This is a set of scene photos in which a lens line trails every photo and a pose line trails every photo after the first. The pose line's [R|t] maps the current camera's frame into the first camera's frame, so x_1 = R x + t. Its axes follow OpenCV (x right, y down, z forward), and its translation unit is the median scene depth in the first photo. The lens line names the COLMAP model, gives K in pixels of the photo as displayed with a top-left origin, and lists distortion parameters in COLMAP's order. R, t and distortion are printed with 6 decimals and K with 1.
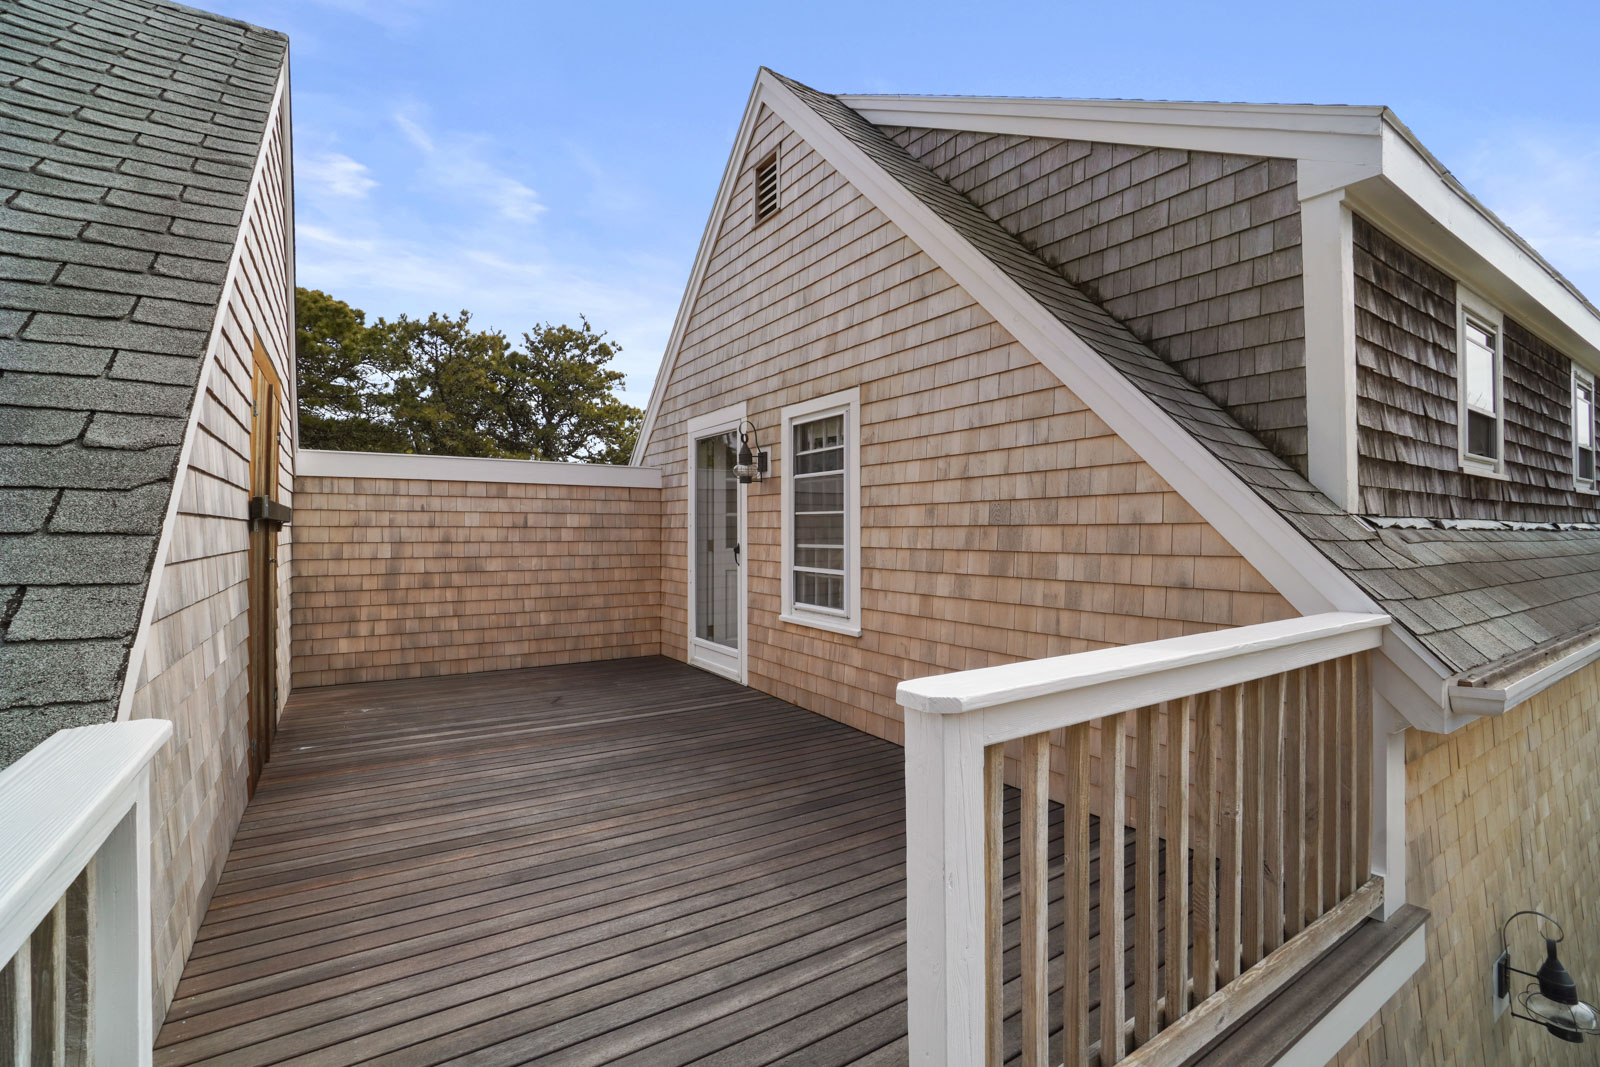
lens RADIAL K [[699.0, 0, 791.6], [0, 699.0, 526.7], [0, 0, 1]] dist [-0.001398, -0.000091]
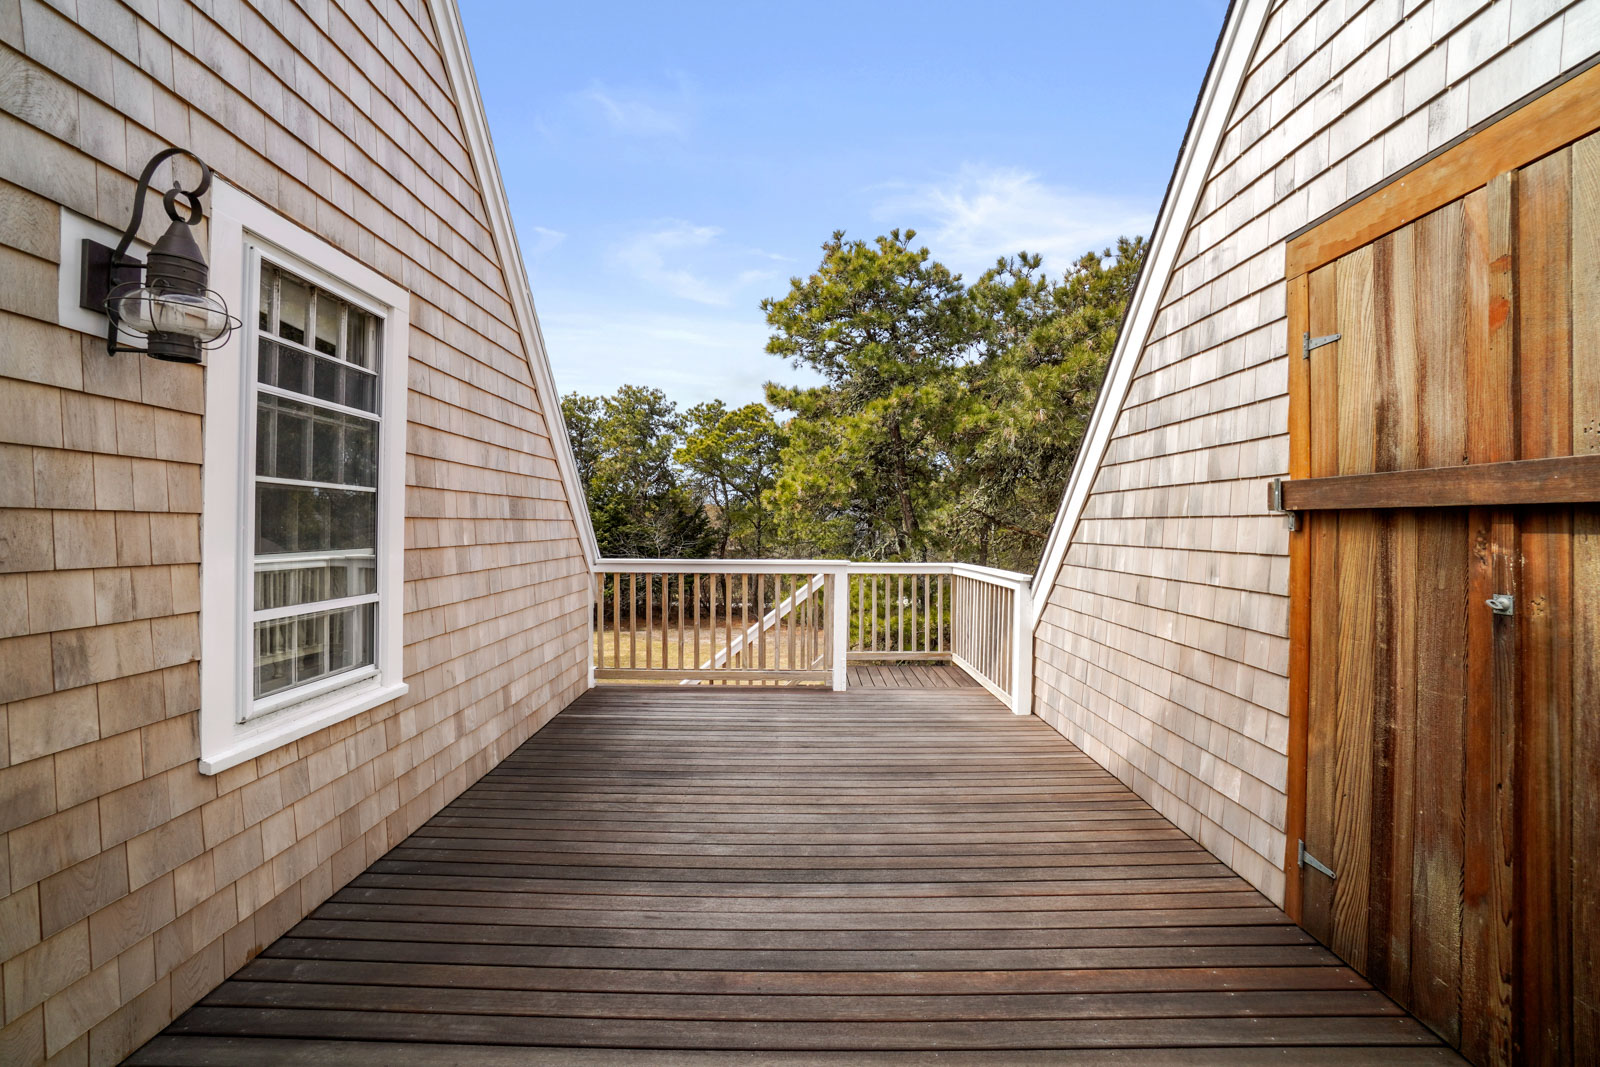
lens RADIAL K [[699.0, 0, 794.5], [0, 699.0, 530.0], [0, 0, 1]] dist [-0.001398, -0.000091]
pose [[-0.837703, -0.002026, 0.546123, -0.534869], [-0.003254, 0.999994, -0.001282, 0.011939], [-0.546117, -0.002852, -0.837704, 1.333193]]
